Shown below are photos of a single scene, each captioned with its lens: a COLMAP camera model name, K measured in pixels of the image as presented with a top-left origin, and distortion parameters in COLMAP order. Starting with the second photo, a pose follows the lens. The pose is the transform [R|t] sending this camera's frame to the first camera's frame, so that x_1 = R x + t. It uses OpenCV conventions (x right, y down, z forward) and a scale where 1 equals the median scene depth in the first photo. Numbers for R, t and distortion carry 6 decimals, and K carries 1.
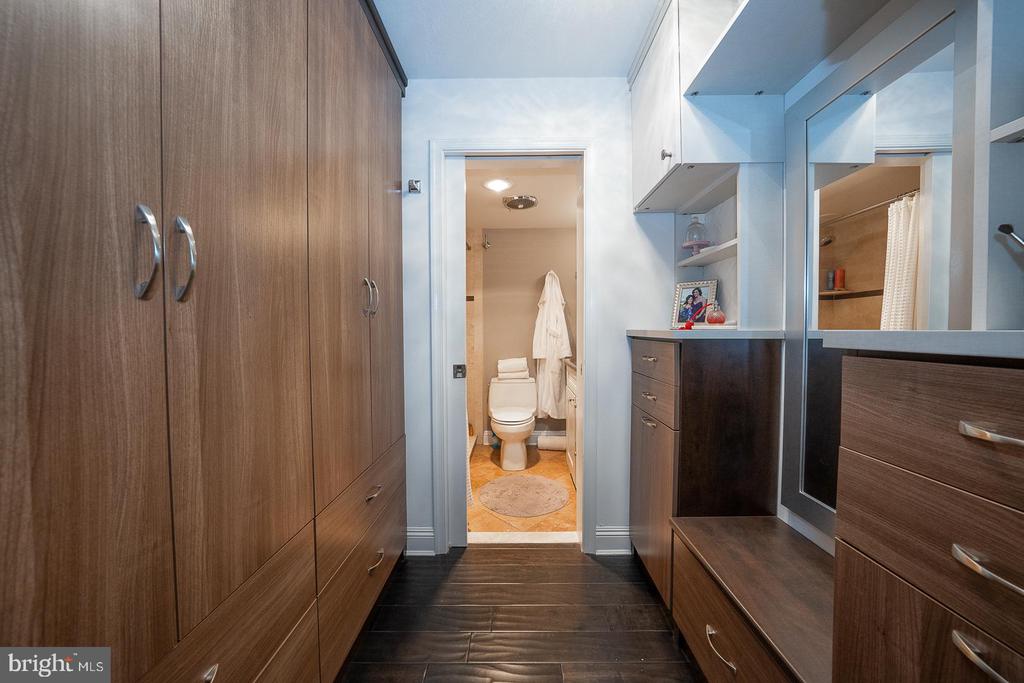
lens RADIAL K [[353.2, 0, 512.0], [0, 353.2, 341.5], [0, 0, 1]] dist [-0.029867, 0.006225]
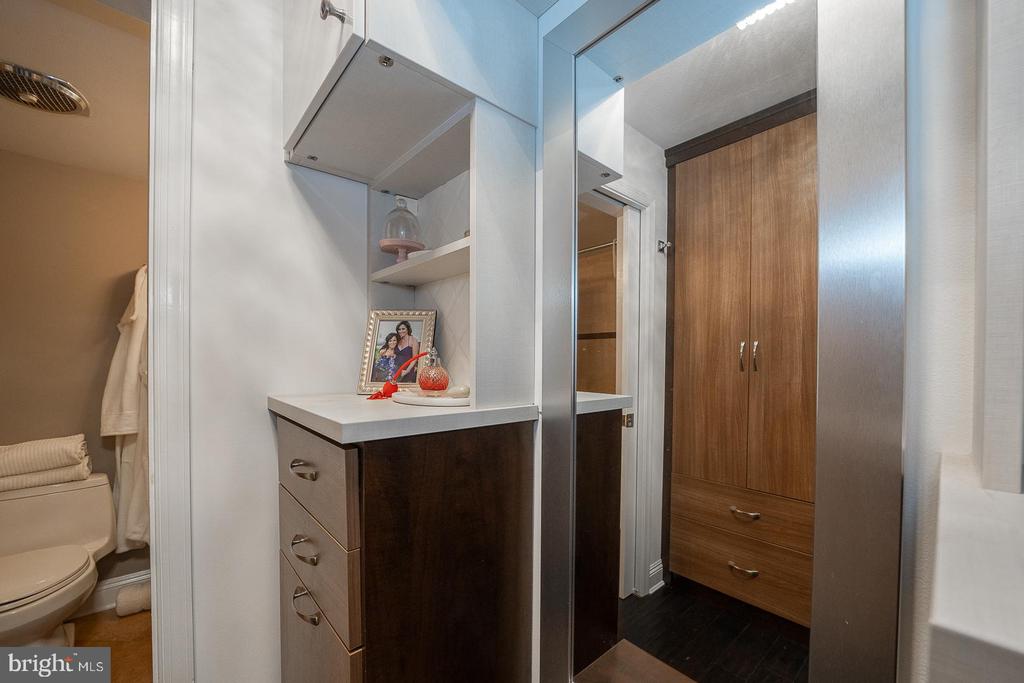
lens RADIAL K [[372.0, 0, 524.4], [0, 372.0, 362.5], [0, 0, 1]] dist [-0.018550, -0.000080]
pose [[0.718990, 0.001994, 0.695017, 0.243181], [0.009619, 0.999872, -0.012818, -0.074964], [-0.694953, 0.015901, 0.718879, 0.417724]]
